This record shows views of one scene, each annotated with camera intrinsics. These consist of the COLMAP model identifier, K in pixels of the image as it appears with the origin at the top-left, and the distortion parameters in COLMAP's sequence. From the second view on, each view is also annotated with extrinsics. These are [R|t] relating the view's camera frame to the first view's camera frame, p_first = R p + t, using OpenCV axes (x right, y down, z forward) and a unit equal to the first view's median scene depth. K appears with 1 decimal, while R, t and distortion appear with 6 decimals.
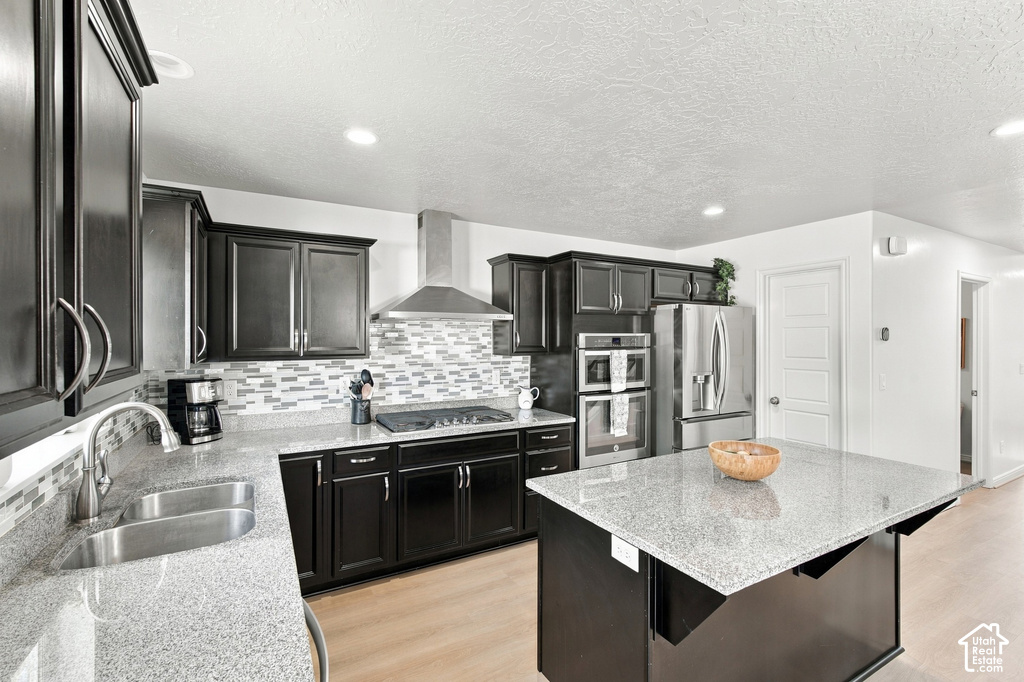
lens RADIAL K [[450.4, 0, 506.7], [0, 450.4, 339.3], [0, 0, 1]] dist [0.000163, 0.000092]
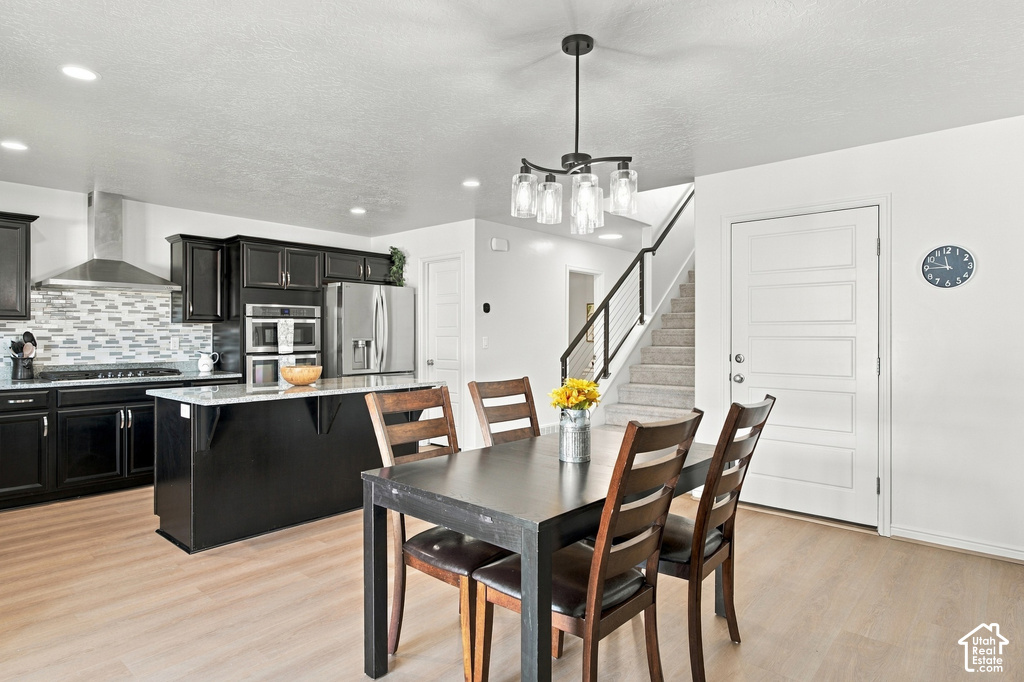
lens RADIAL K [[576.7, 0, 509.8], [0, 576.7, 333.8], [0, 0, 1]] dist [-0.001891, -0.002870]
pose [[0.940050, 0.000536, 0.341037, 0.288628], [0.001196, 0.999987, -0.004867, 0.073316], [-0.341035, 0.004983, 0.940037, -0.666805]]
